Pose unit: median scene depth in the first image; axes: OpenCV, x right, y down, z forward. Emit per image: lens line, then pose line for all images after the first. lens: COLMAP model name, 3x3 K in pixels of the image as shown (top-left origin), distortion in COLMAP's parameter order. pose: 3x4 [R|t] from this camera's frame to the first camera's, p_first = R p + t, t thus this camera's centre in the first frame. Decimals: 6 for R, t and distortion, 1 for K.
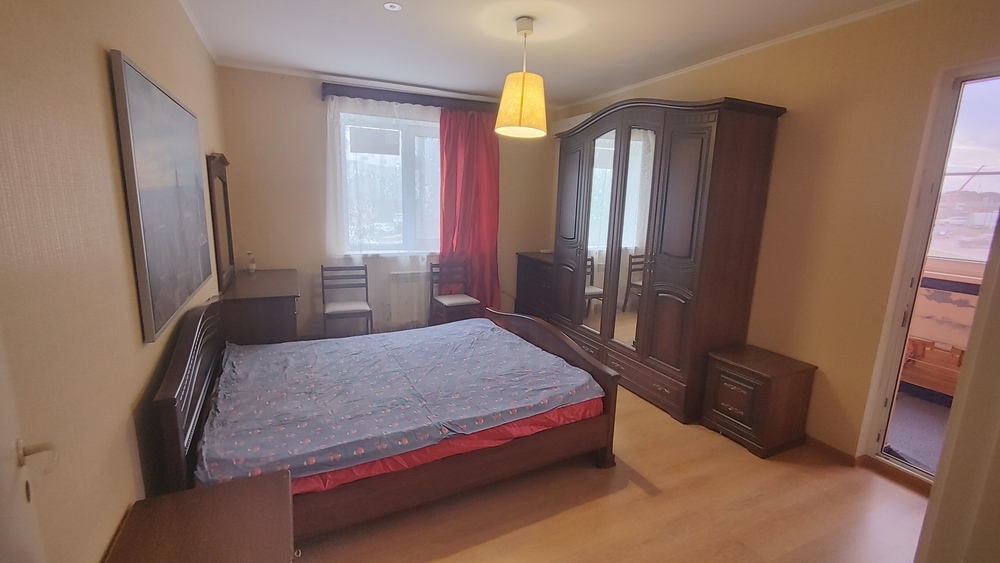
lens RADIAL K [[437.2, 0, 500.0], [0, 437.2, 281.5], [0, 0, 1]] dist [-0.000078, 0.000076]
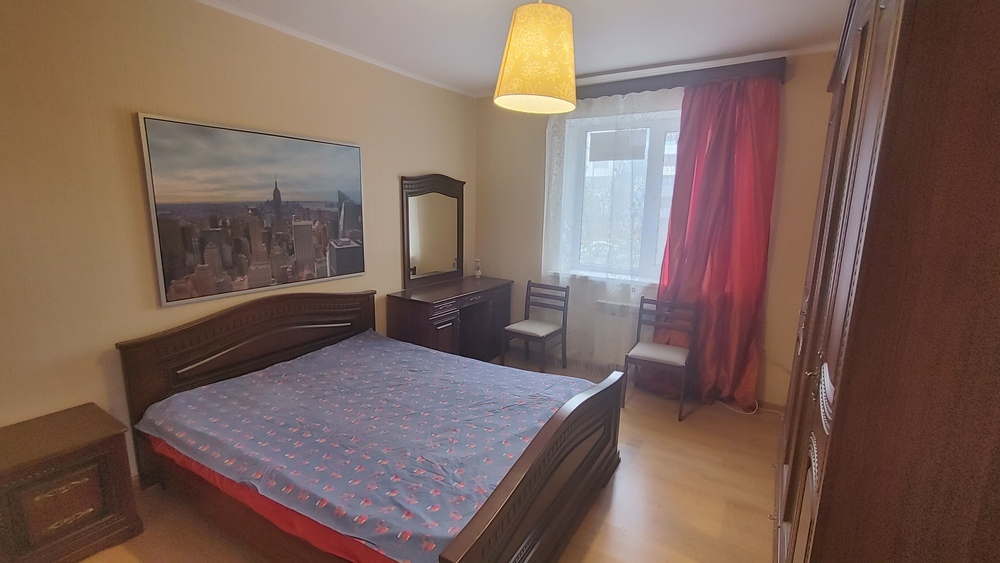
lens RADIAL K [[437.2, 0, 500.0], [0, 437.2, 281.5], [0, 0, 1]] dist [-0.000078, 0.000076]
pose [[0.531114, 0.129076, -0.837411, 0.362095], [-0.160688, 0.985737, 0.050025, -0.070522], [0.831924, 0.107993, 0.544280, 0.401262]]
